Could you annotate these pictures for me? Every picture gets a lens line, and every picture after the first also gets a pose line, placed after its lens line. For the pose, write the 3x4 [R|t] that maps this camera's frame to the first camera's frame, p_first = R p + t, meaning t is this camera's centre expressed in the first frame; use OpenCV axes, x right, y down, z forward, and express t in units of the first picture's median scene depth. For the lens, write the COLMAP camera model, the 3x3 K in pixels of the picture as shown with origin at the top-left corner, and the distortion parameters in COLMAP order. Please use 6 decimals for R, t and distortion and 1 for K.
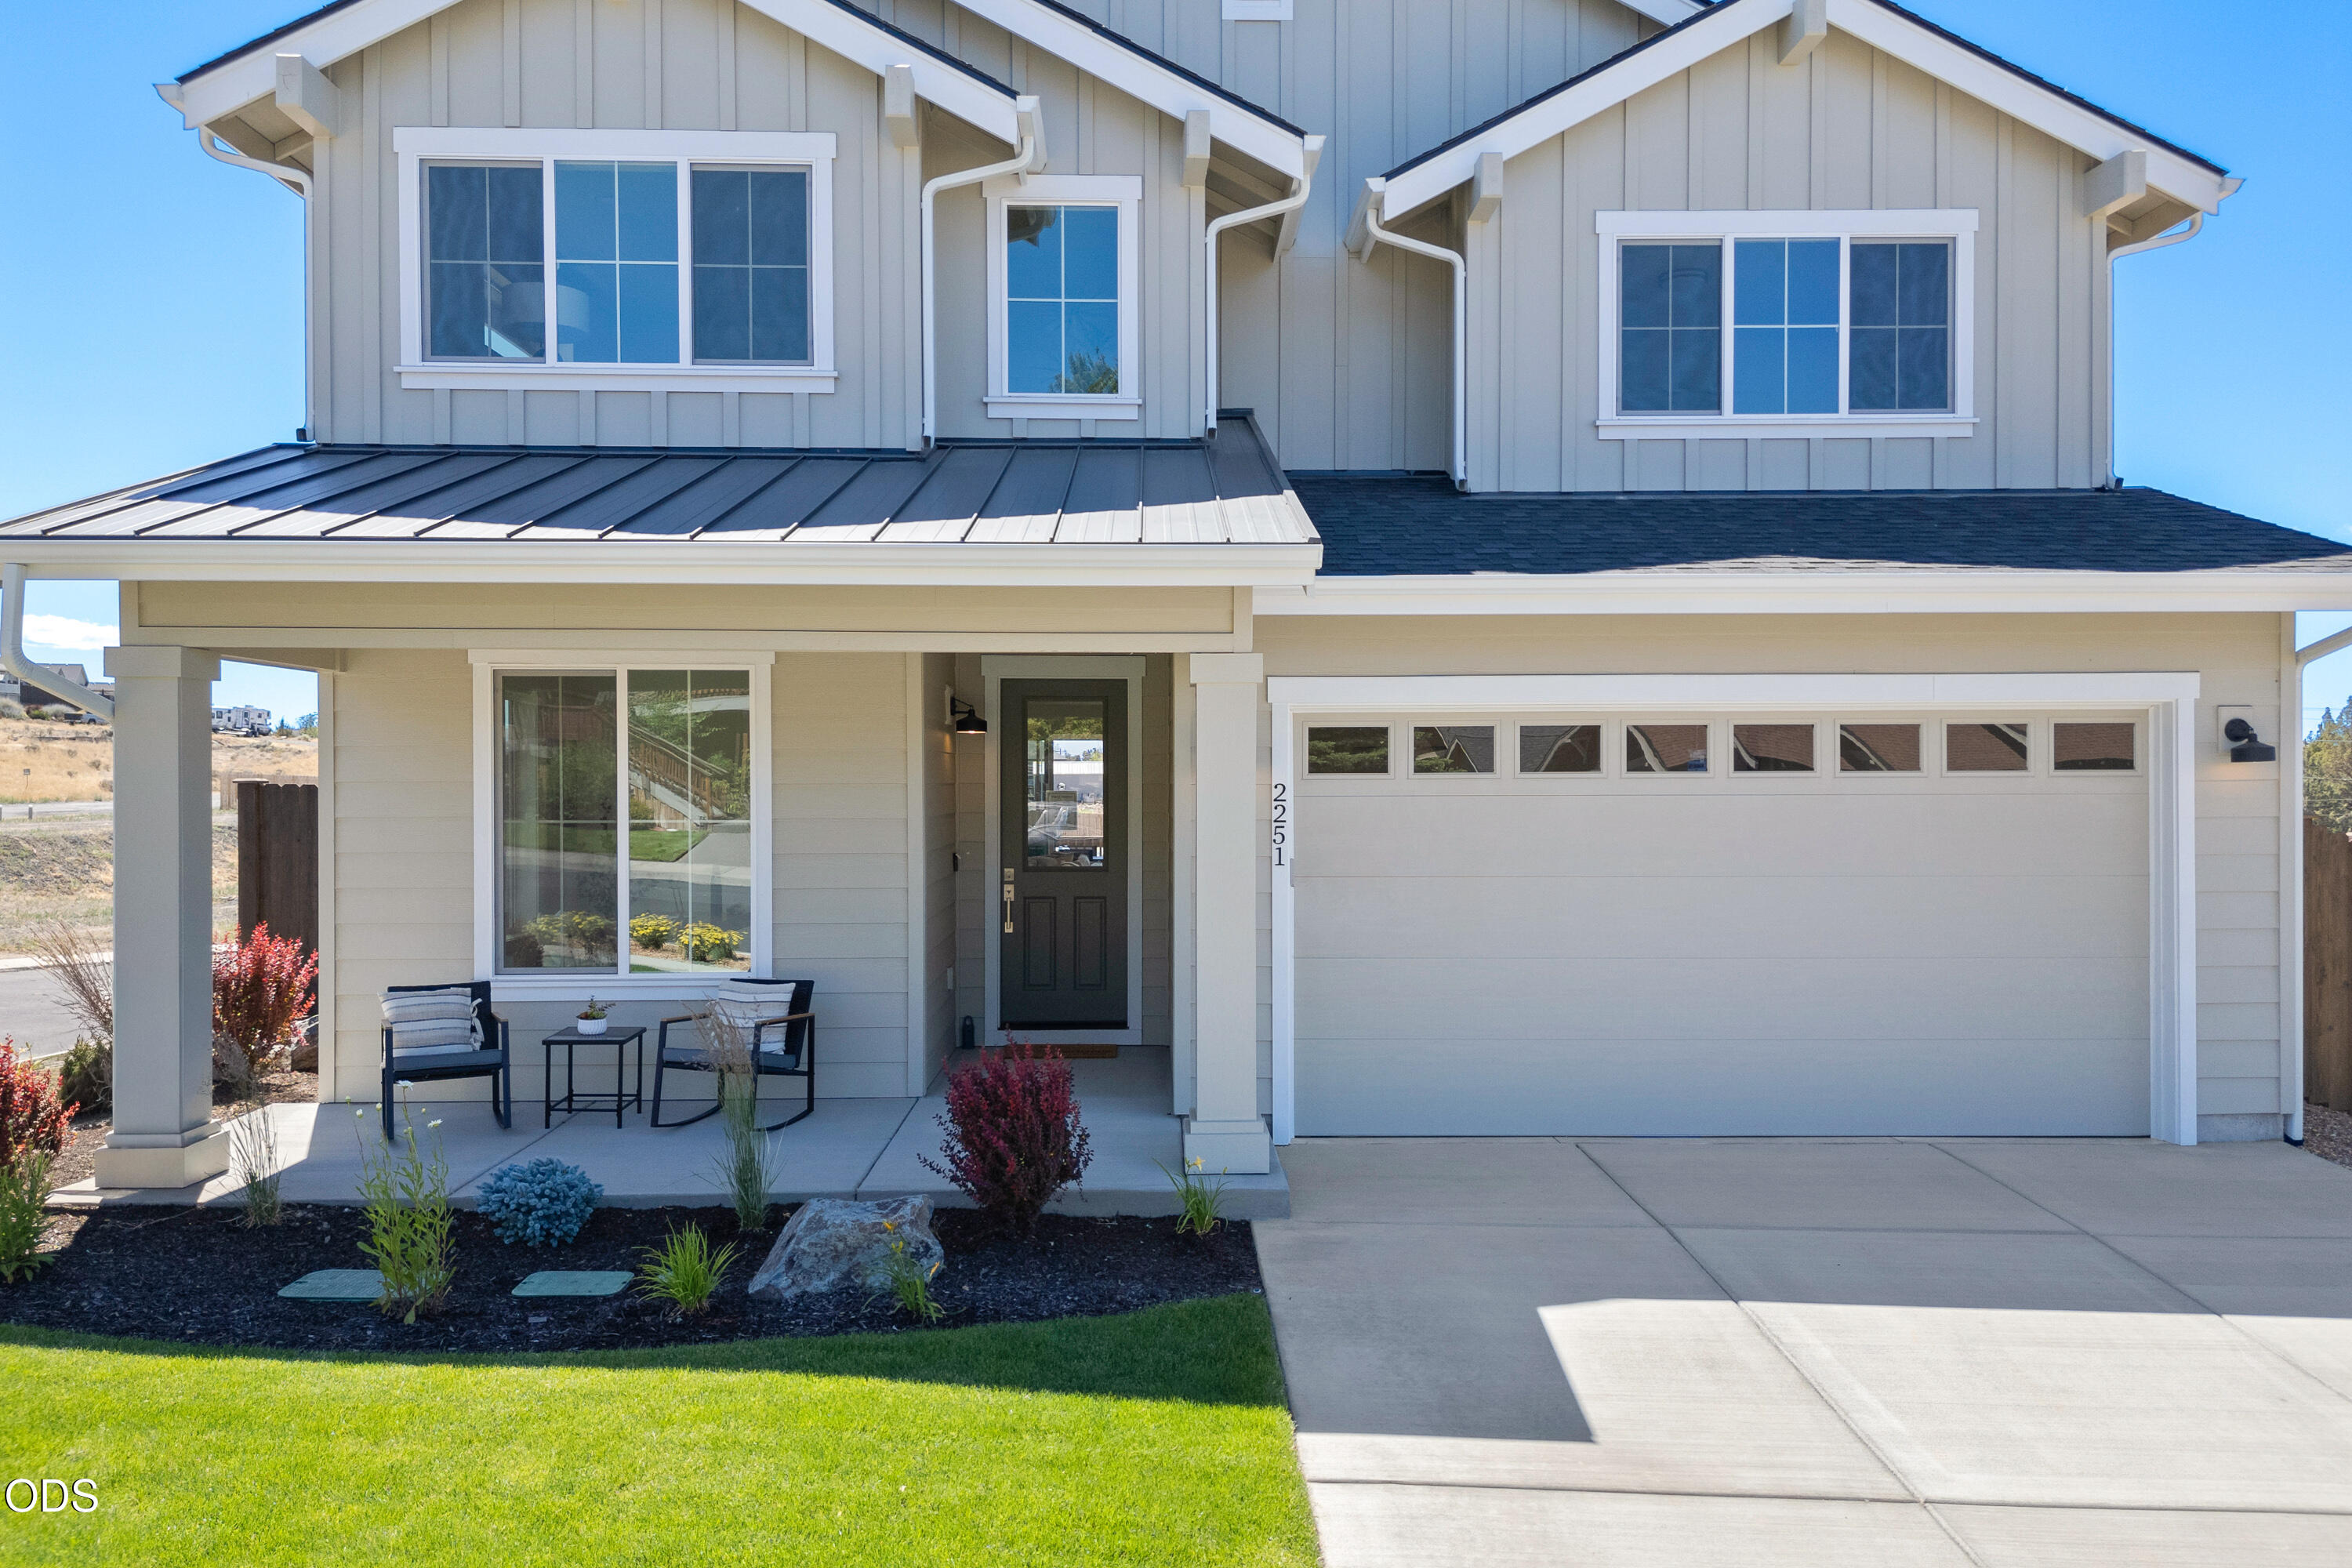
lens RADIAL K [[1673.3, 0, 1178.0], [0, 1673.3, 824.7], [0, 0, 1]] dist [0.023453, -0.001960]
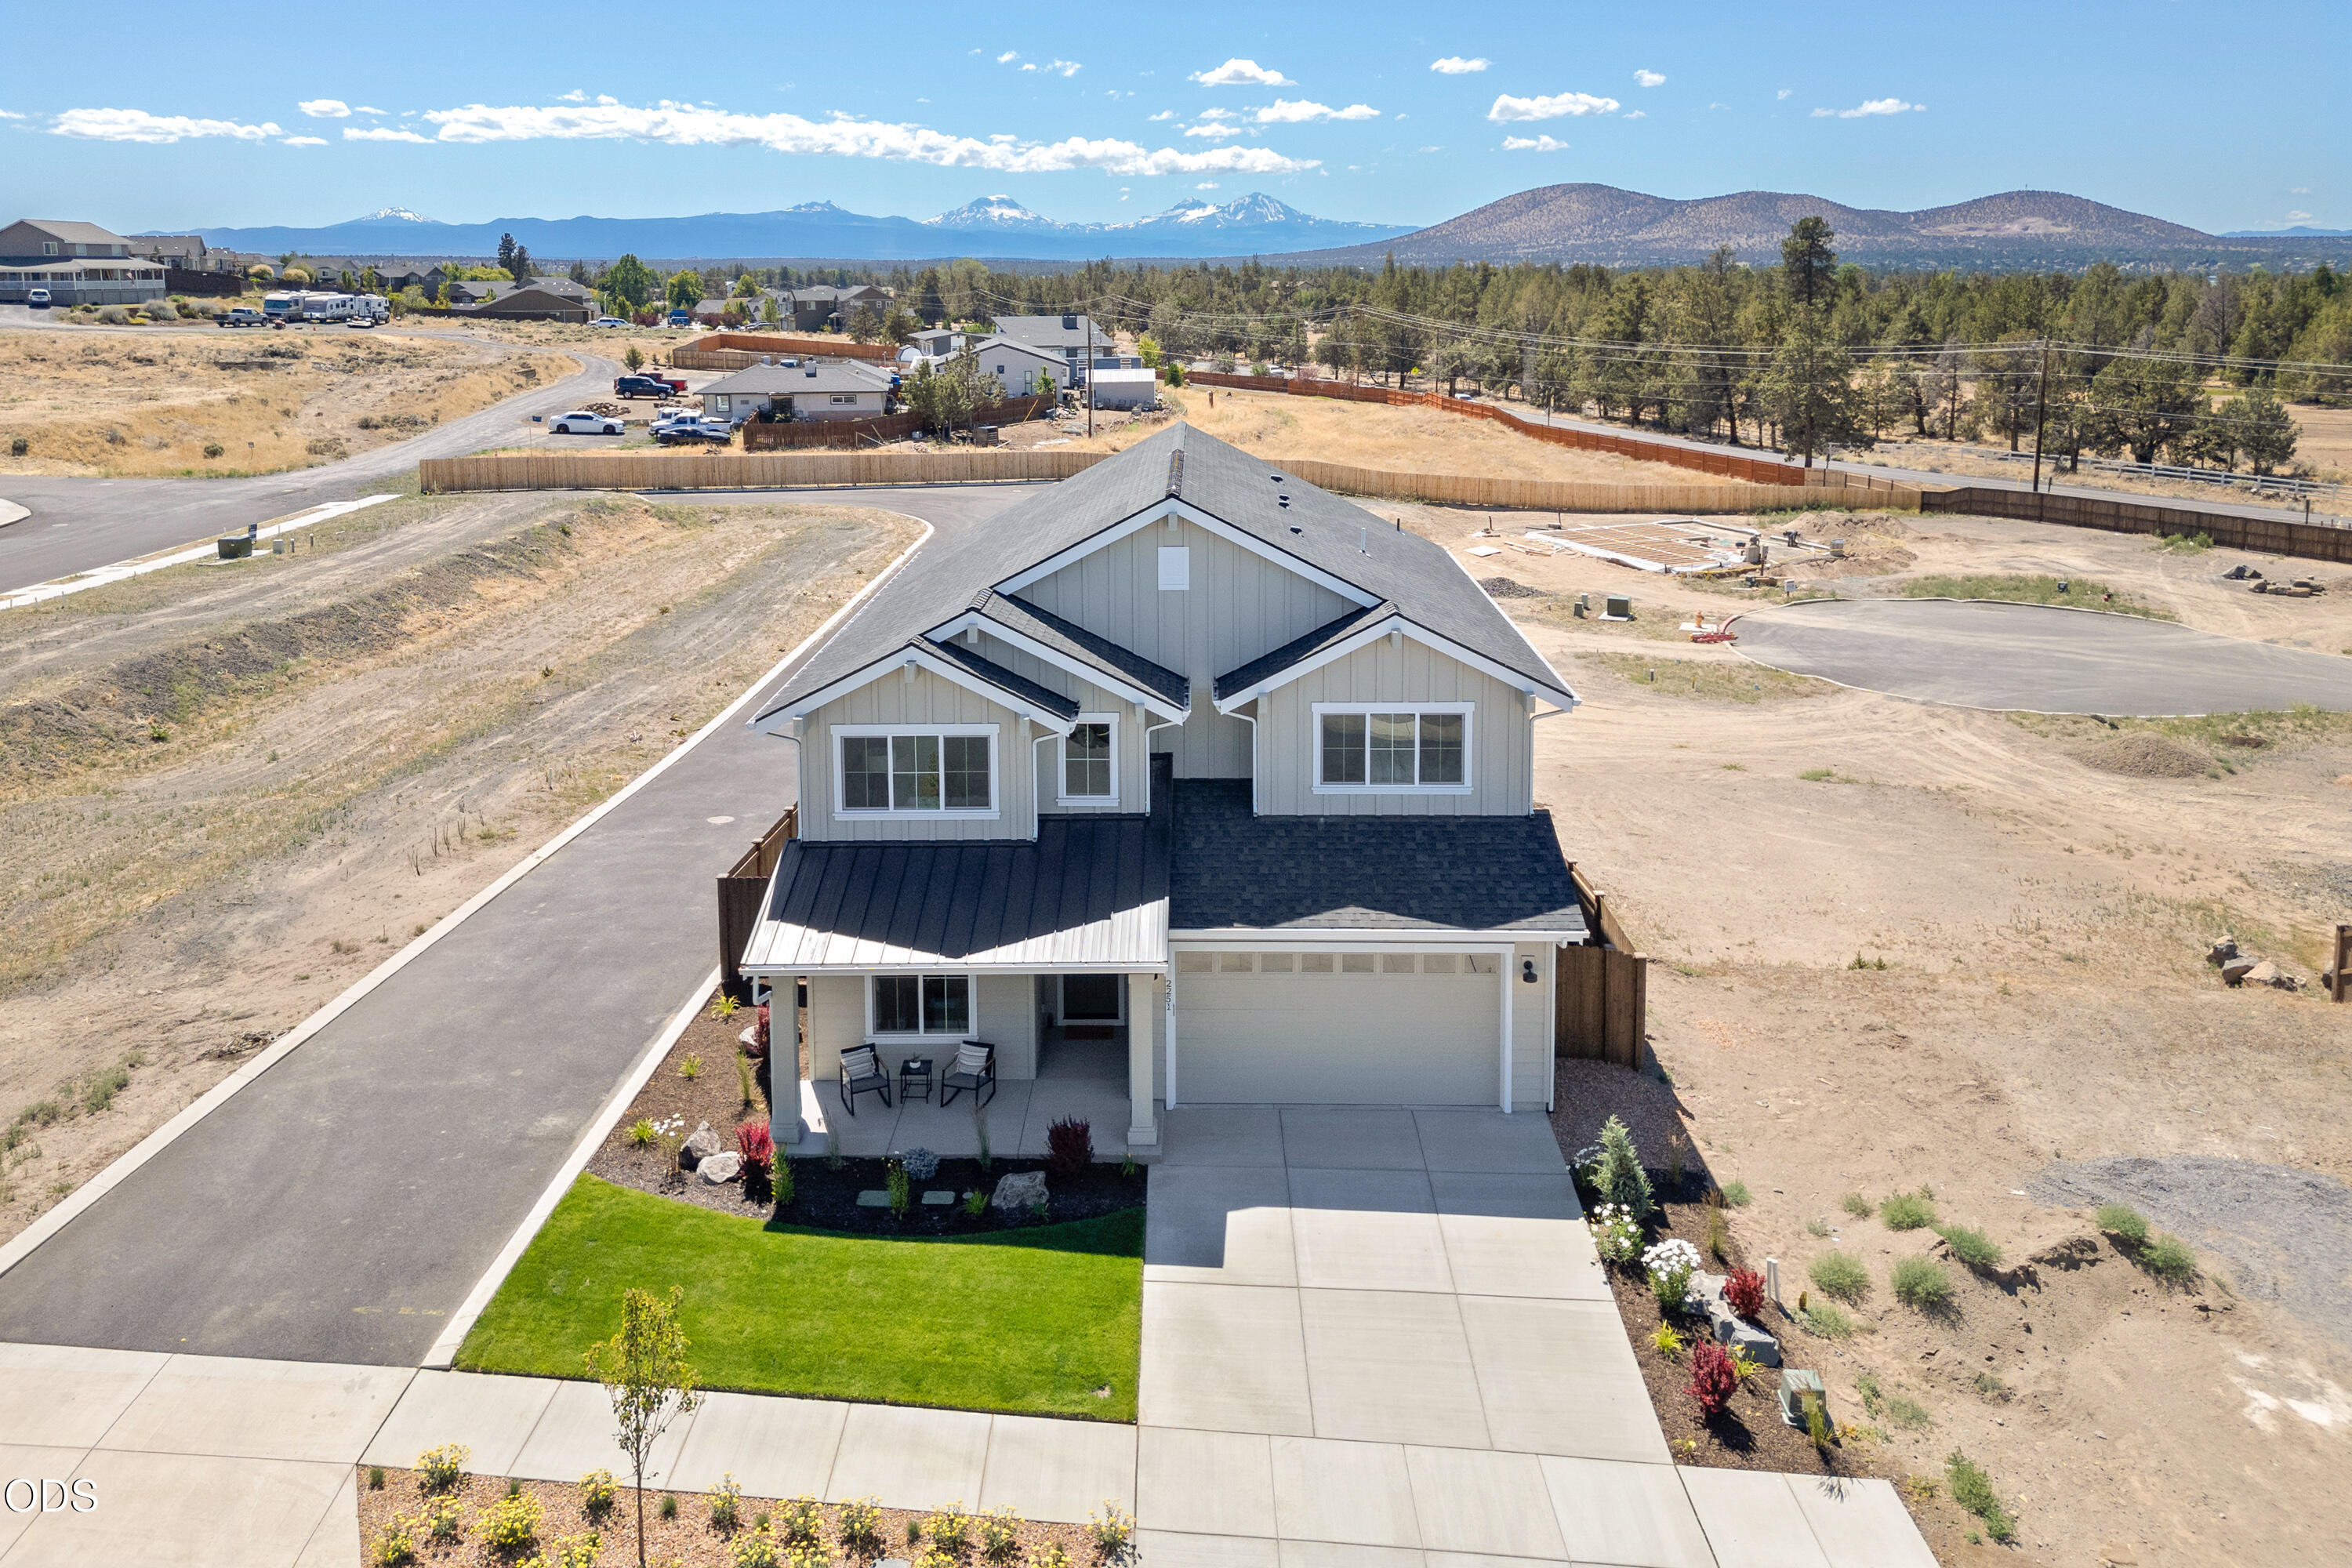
lens RADIAL K [[1677.2, 0, 1167.9], [0, 1677.2, 528.3], [0, 0, 1]] dist [0.083302, -0.099707]
pose [[0.999130, 0.001274, -0.041675, 0.164819], [0.003924, 0.992223, 0.124414, -1.035210], [0.041509, -0.124469, 0.991355, -1.523397]]
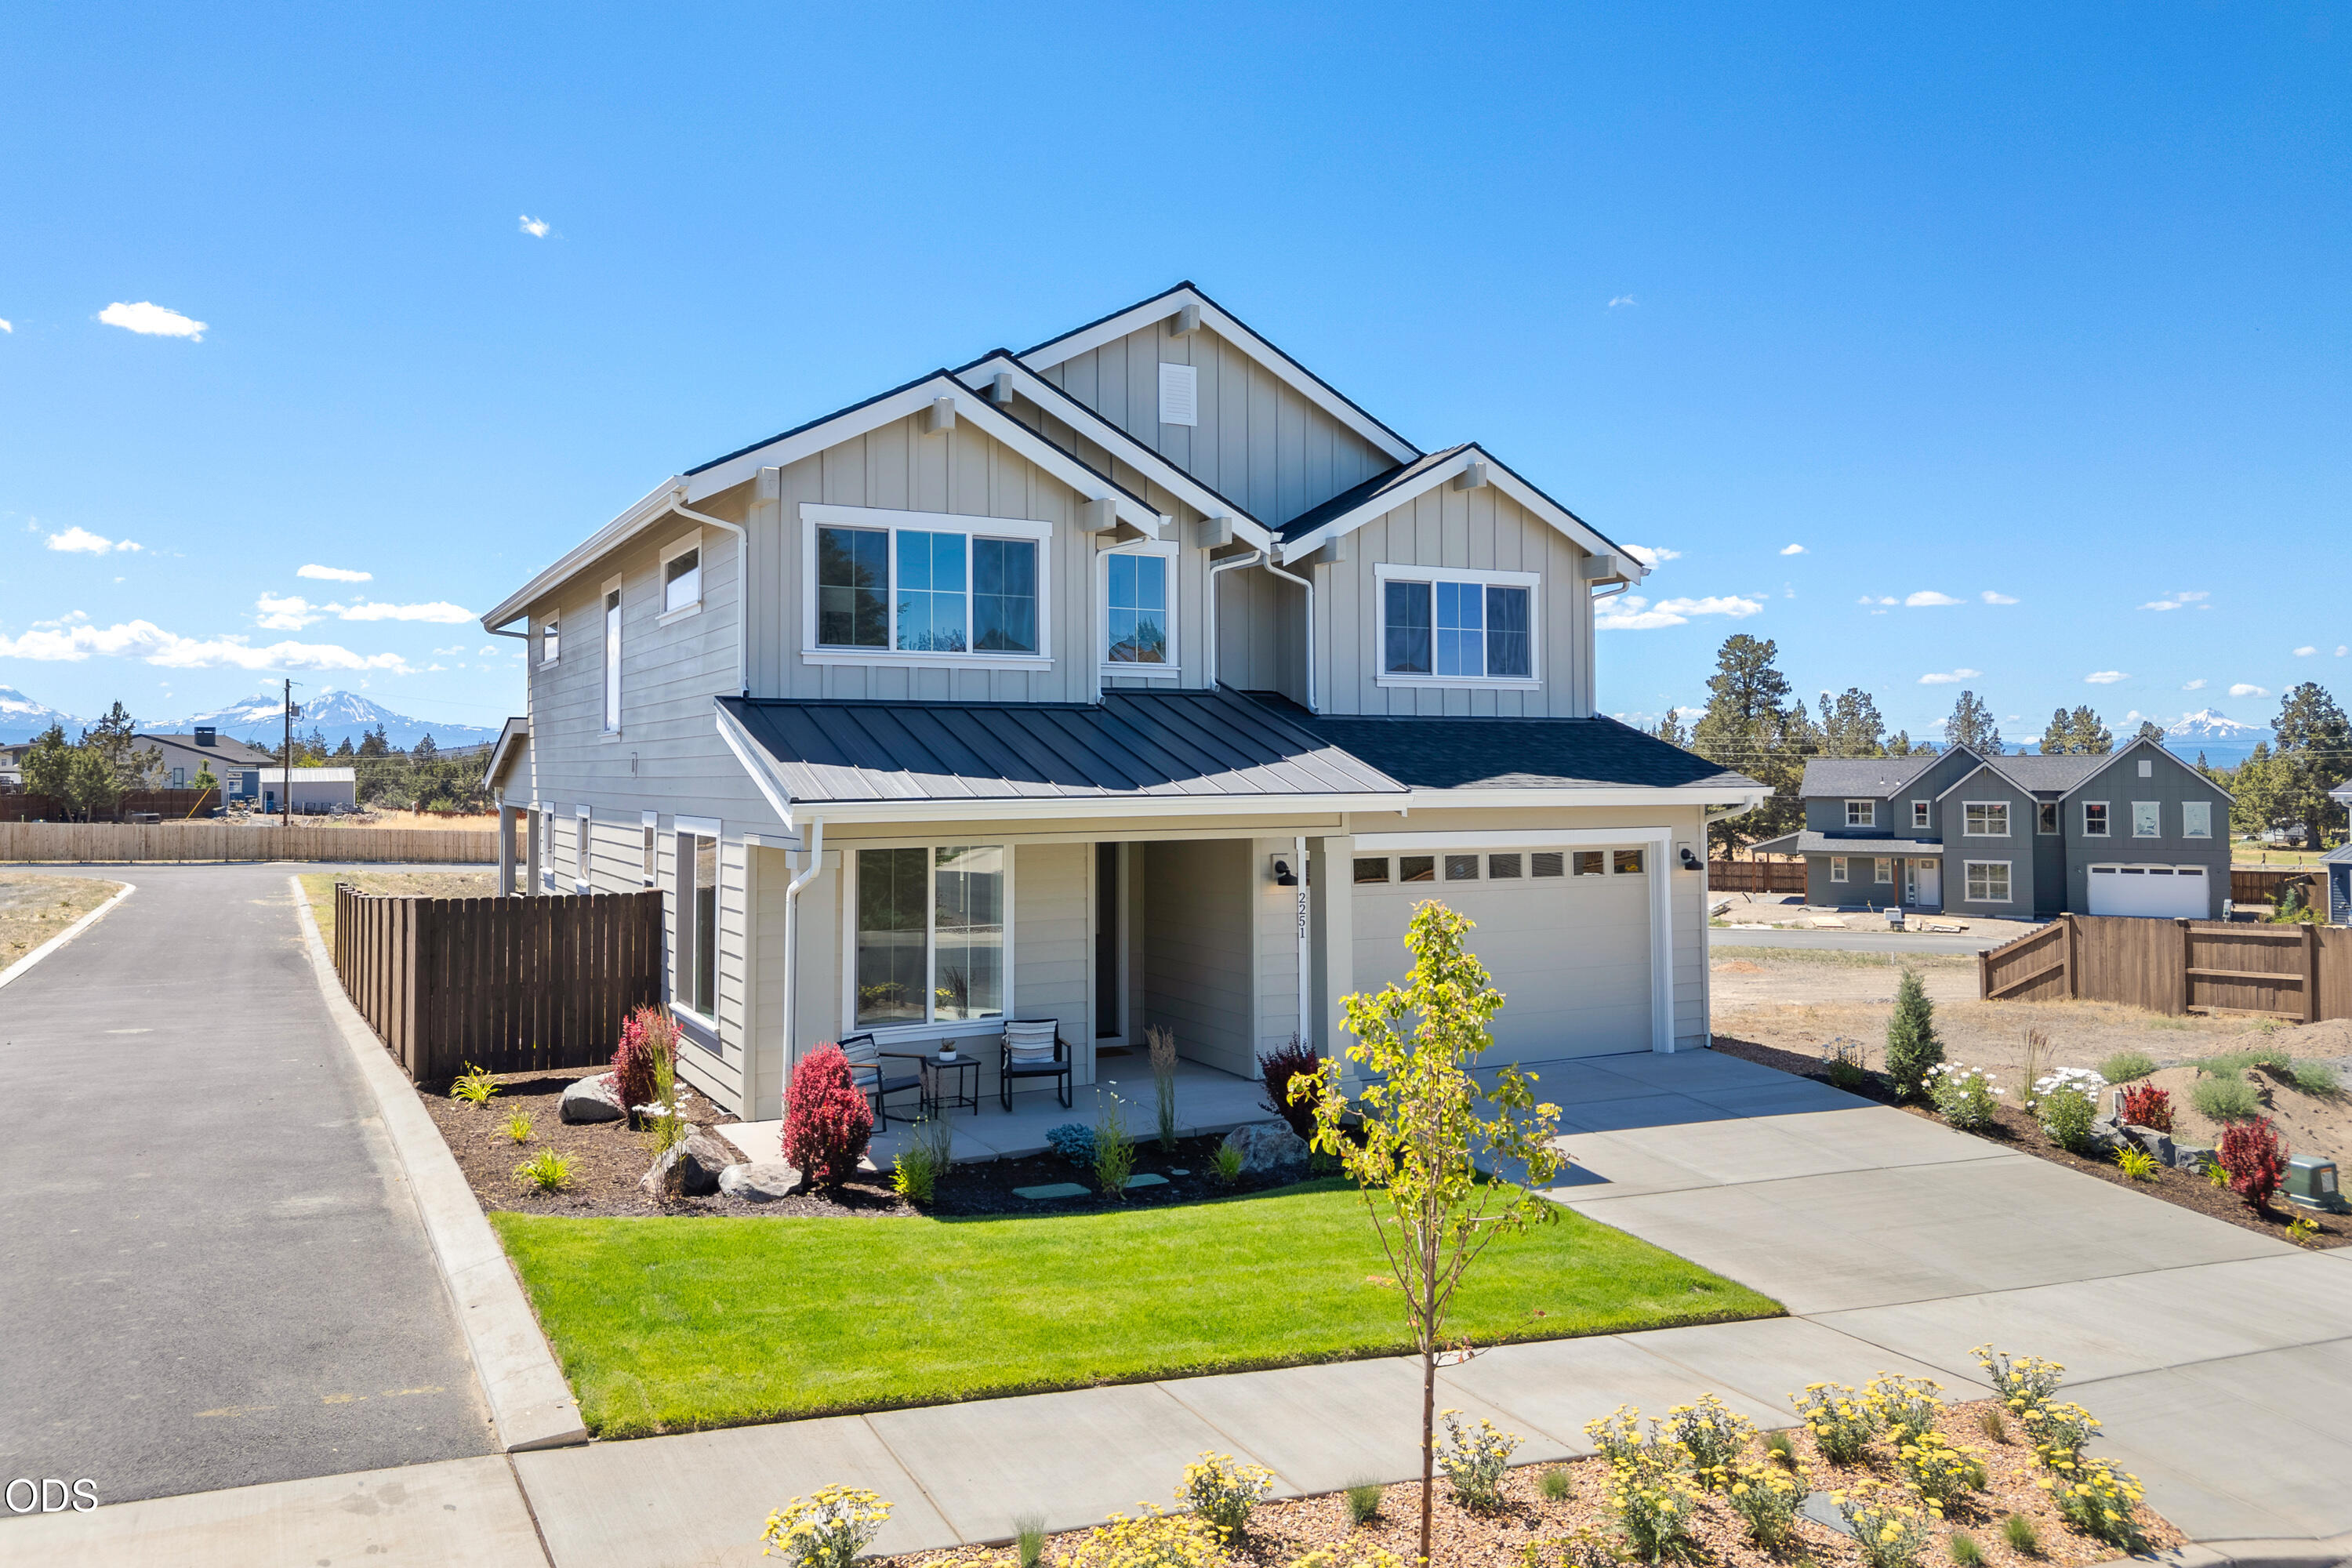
lens RADIAL K [[1660.9, 0, 1171.6], [0, 1660.9, 722.3], [0, 0, 1]] dist [0.052783, -0.030178]
pose [[0.891749, 0.011530, 0.452384, -0.865653], [0.014506, 0.998433, -0.054043, -0.112982], [-0.452298, 0.054755, 0.890184, -0.561882]]
